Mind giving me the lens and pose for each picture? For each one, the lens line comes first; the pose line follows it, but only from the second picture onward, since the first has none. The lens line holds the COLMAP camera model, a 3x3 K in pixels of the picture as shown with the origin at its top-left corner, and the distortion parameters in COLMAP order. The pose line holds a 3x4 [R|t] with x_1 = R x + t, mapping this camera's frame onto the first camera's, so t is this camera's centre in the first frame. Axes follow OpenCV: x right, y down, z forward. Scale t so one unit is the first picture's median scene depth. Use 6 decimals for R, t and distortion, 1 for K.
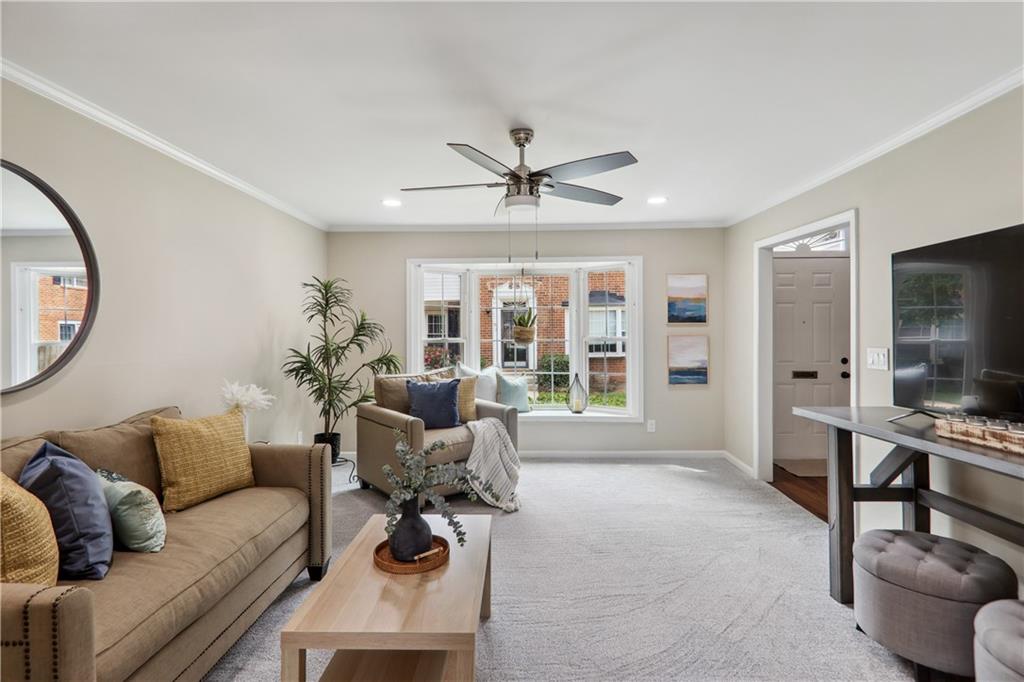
lens RADIAL K [[497.3, 0, 501.7], [0, 497.3, 334.0], [0, 0, 1]] dist [0.000013, -0.000265]
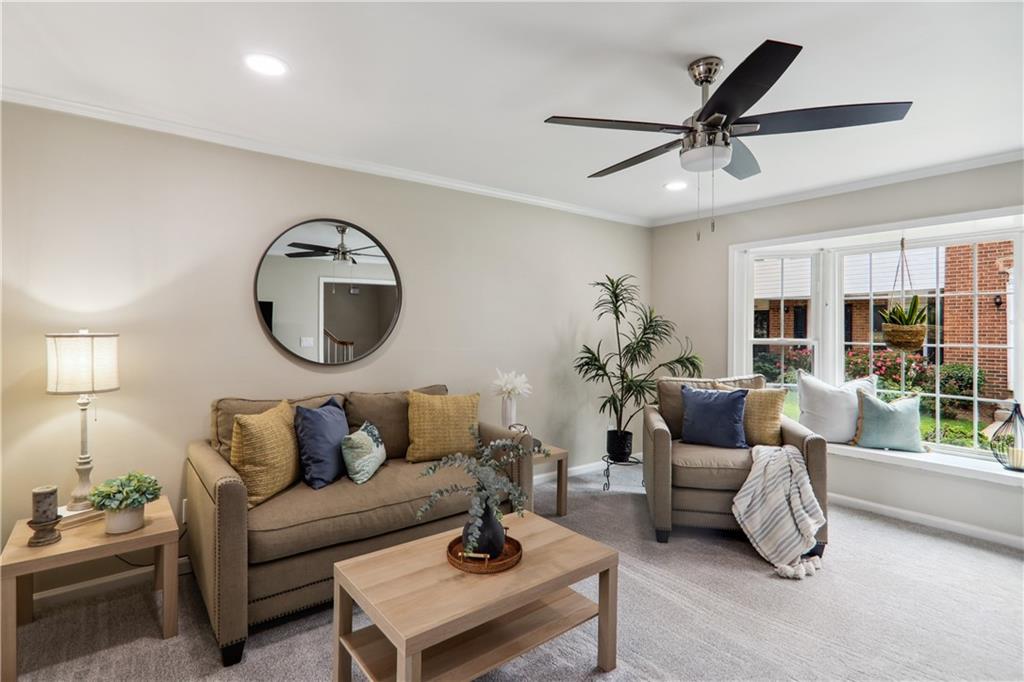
lens RADIAL K [[497.3, 0, 501.7], [0, 497.3, 334.0], [0, 0, 1]] dist [0.000013, -0.000265]
pose [[0.626824, 0.014592, -0.779024, 0.290828], [-0.012781, 0.999883, 0.008445, -0.000743], [0.779056, 0.004663, 0.626937, 0.195217]]
